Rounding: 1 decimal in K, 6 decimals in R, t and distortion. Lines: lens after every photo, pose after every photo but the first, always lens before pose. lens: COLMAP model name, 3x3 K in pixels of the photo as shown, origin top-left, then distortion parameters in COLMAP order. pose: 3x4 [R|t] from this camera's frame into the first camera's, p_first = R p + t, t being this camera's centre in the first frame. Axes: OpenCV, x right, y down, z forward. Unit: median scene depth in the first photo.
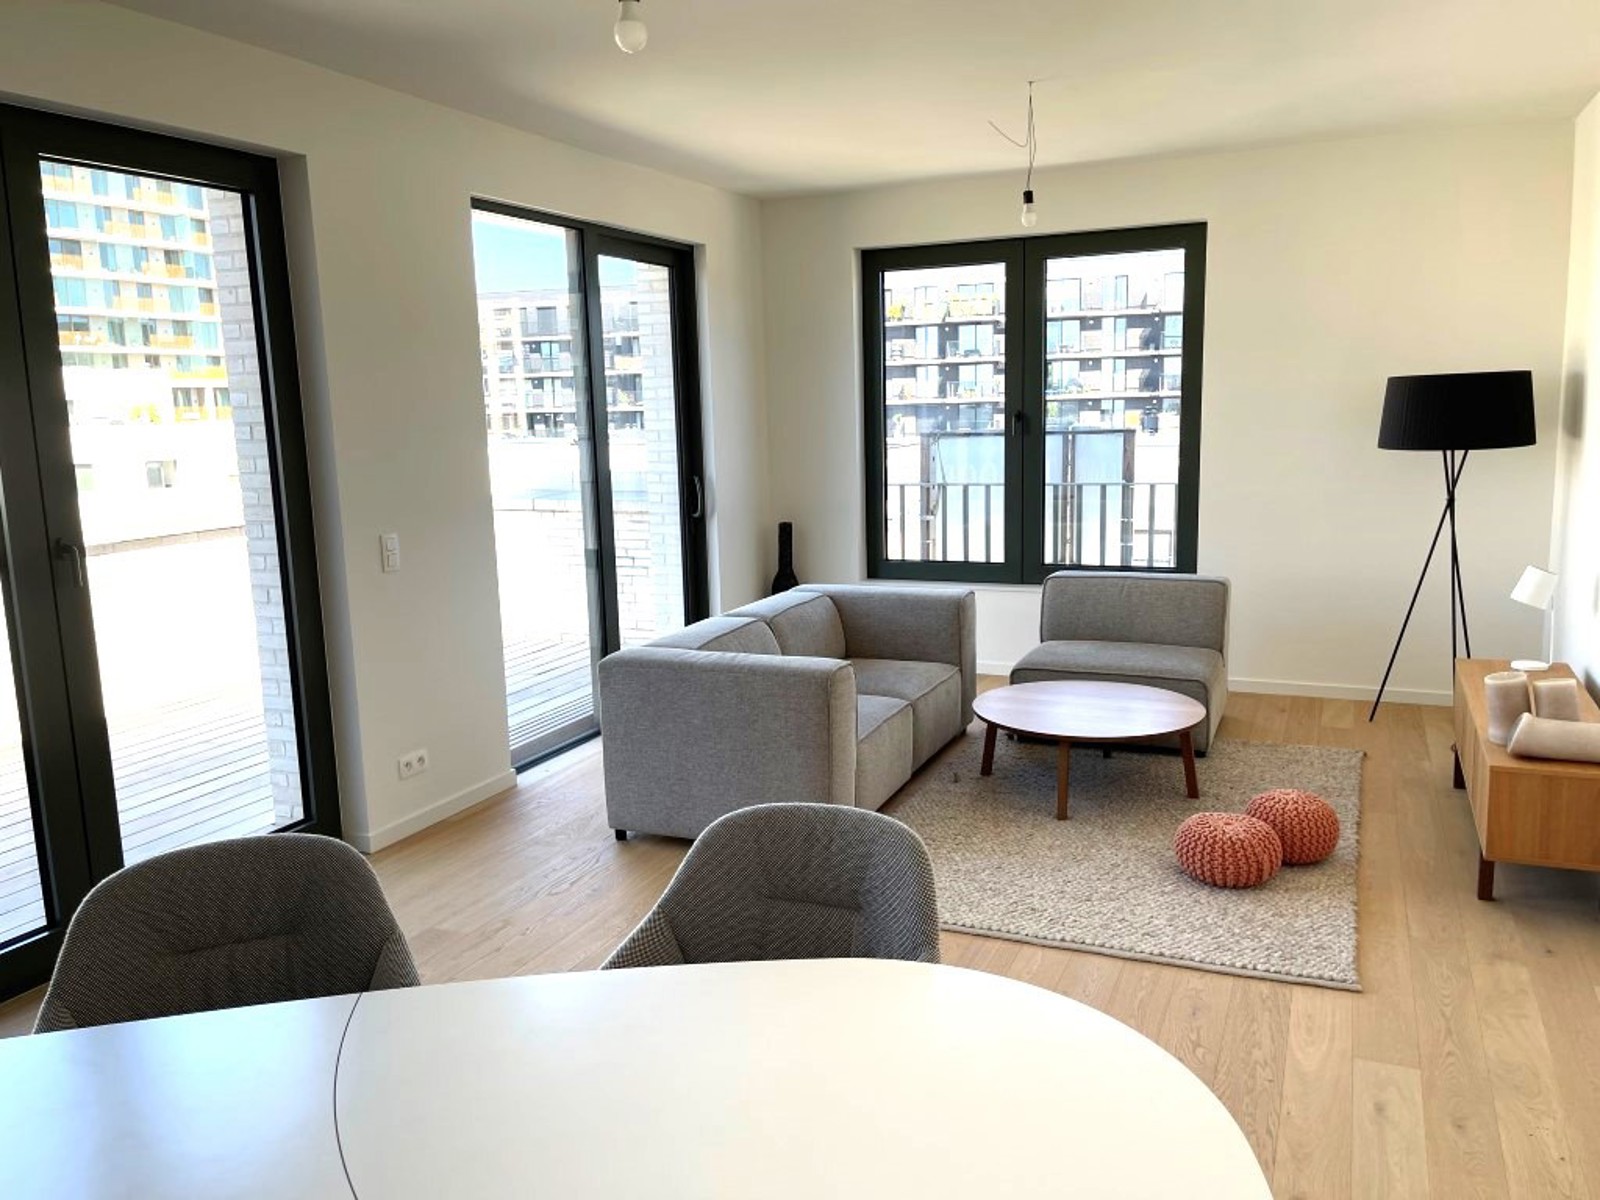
lens RADIAL K [[1188.9, 0, 800.0], [0, 1188.9, 600.0], [0, 0, 1]] dist [0.007233, -0.001461]
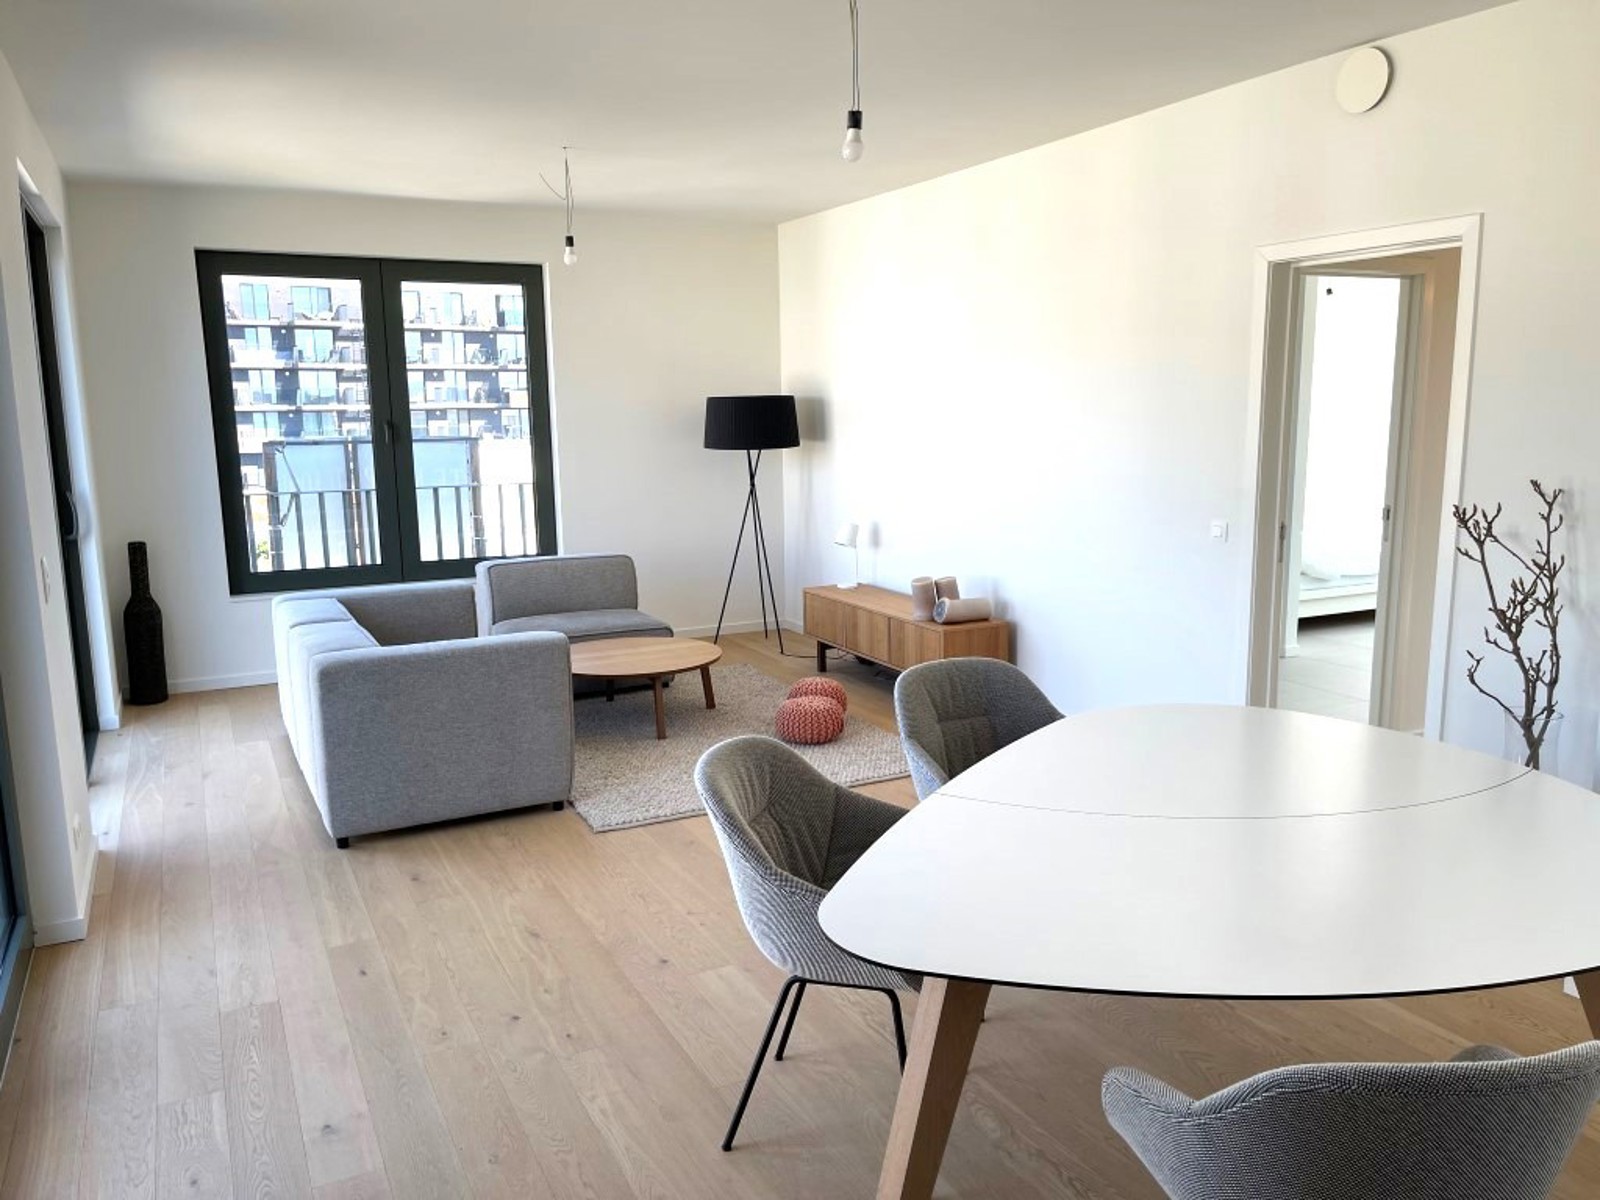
lens RADIAL K [[1188.9, 0, 800.0], [0, 1188.9, 600.0], [0, 0, 1]] dist [0.007233, -0.001461]
pose [[0.621164, -0.107842, 0.776225, -0.557124], [0.120024, 0.991892, 0.041757, 0.001884], [-0.774435, 0.067228, 0.629071, 0.065052]]
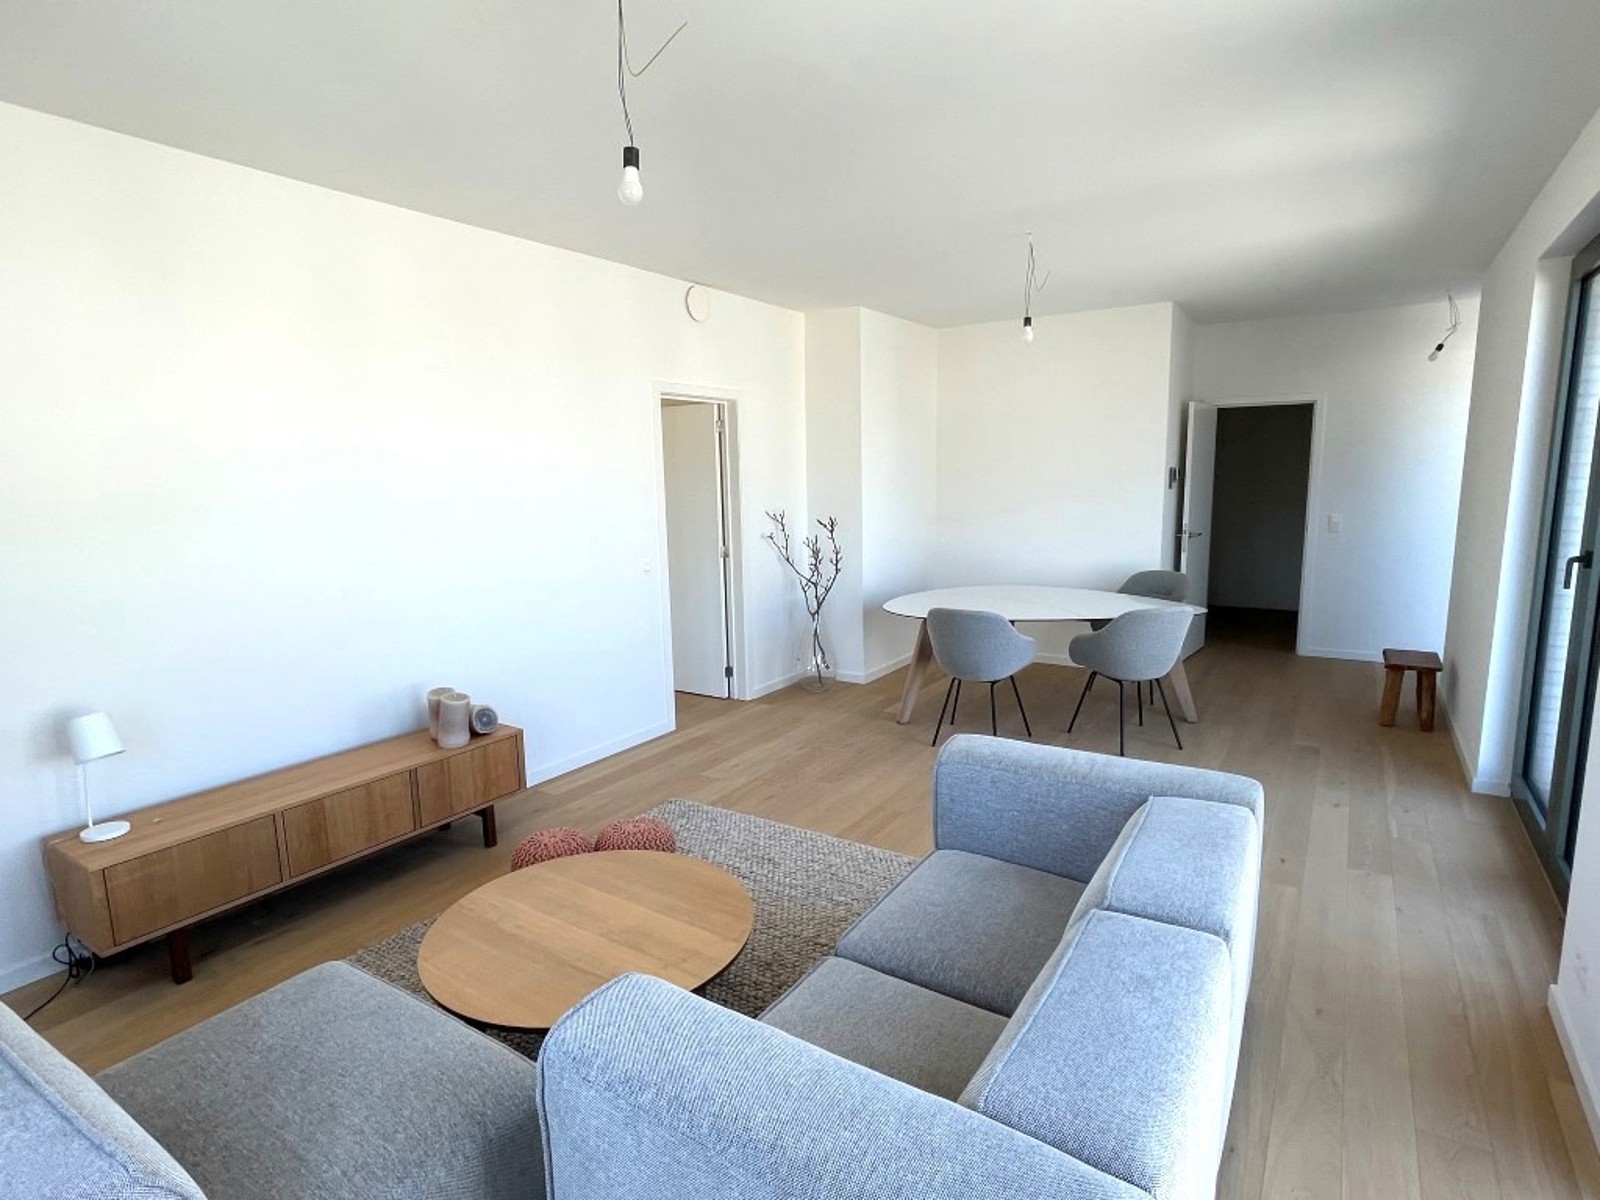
lens RADIAL K [[833.6, 0, 800.0], [0, 833.6, 600.0], [0, 0, 1]] dist [-0.001795, -0.000682]
pose [[-0.986147, 0.025174, 0.163949, 0.029463], [0.074768, 0.949767, 0.303895, -0.212073], [-0.148064, 0.311943, -0.938493, 1.259307]]
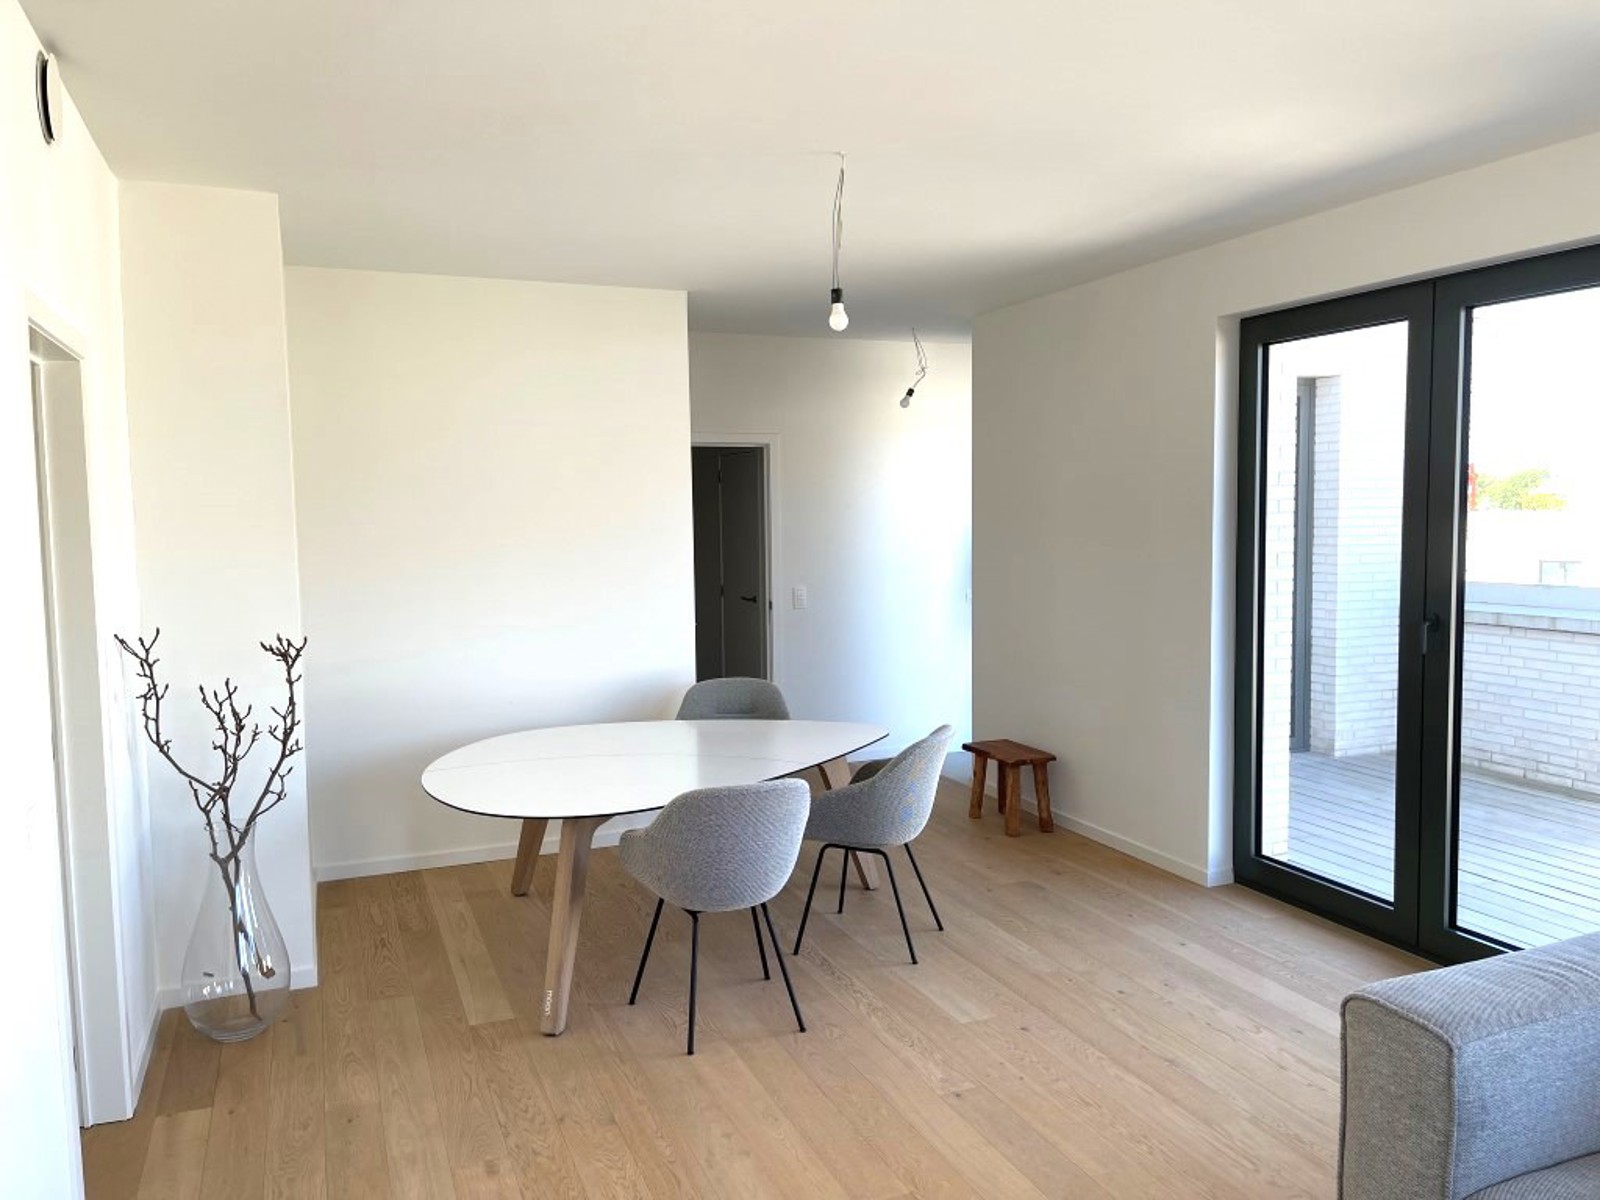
lens RADIAL K [[1224.3, 0, 793.6], [0, 1224.3, 577.4], [0, 0, 1]] dist [0.072567, -0.000178]
pose [[-0.690764, 0.080183, -0.718621, 0.494538], [-0.083012, 0.978468, 0.188971, -0.179934], [0.718299, 0.190188, -0.669234, 0.896095]]
